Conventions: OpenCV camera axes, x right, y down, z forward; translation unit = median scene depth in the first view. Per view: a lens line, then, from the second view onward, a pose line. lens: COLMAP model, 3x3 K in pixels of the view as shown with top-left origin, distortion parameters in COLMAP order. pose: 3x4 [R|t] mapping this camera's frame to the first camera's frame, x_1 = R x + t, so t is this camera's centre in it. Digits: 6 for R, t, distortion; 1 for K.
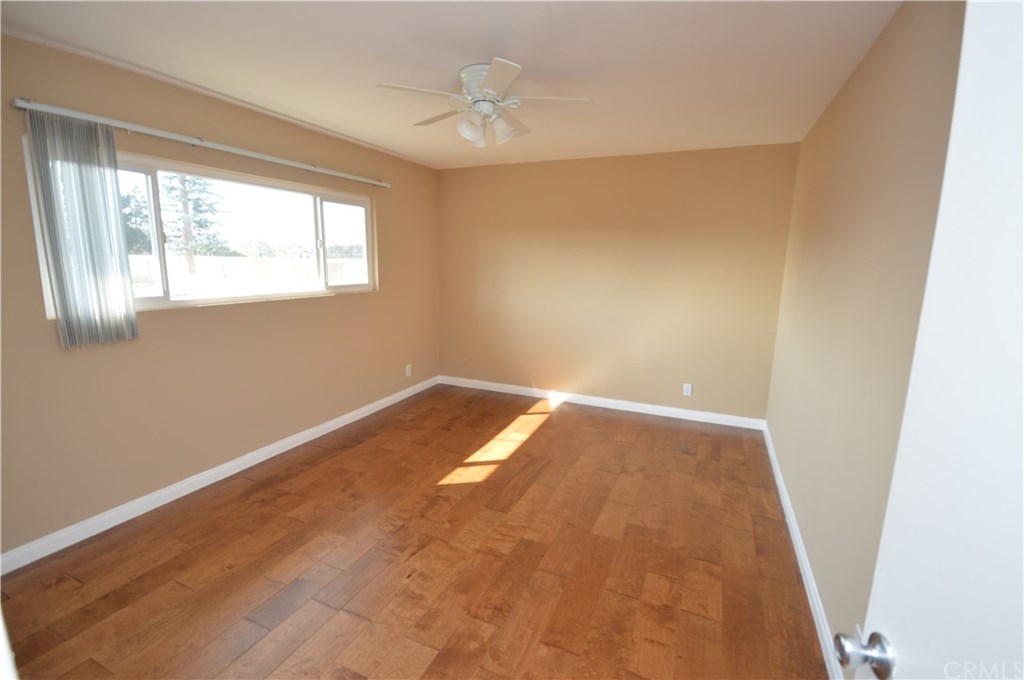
lens RADIAL K [[452.4, 0, 518.9], [0, 452.4, 333.0], [0, 0, 1]] dist [-0.000628, -0.003441]
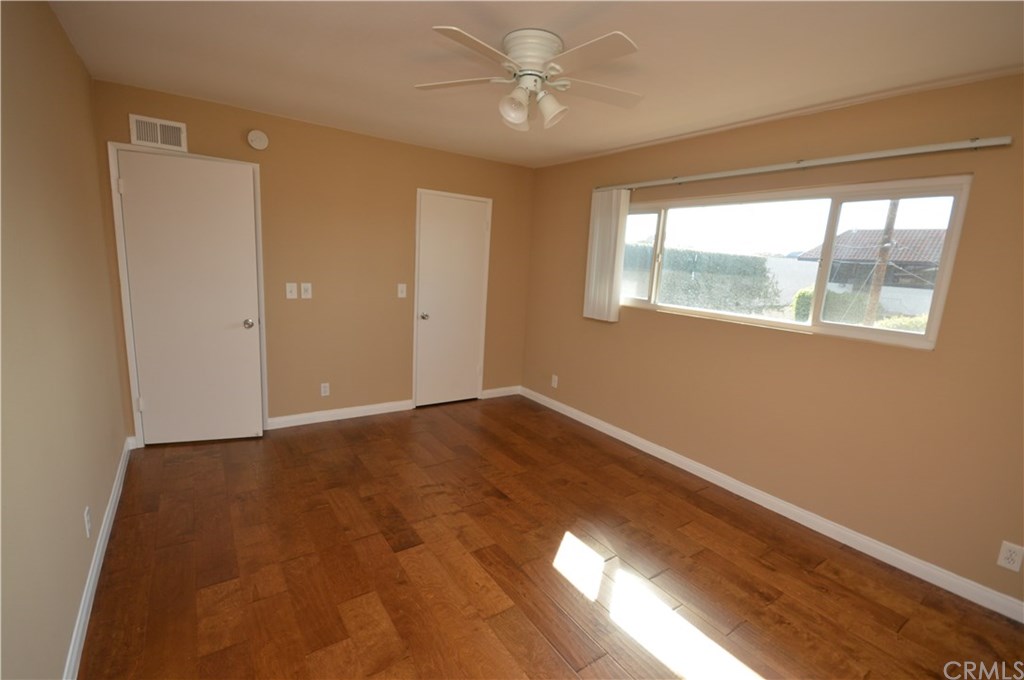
lens RADIAL K [[452.4, 0, 510.3], [0, 452.4, 341.4], [0, 0, 1]] dist [-0.000628, -0.003441]
pose [[-0.520760, 0.108142, -0.846826, 0.639089], [-0.198939, 0.949263, 0.243562, -0.222059], [0.830200, 0.295304, -0.472825, 1.376800]]
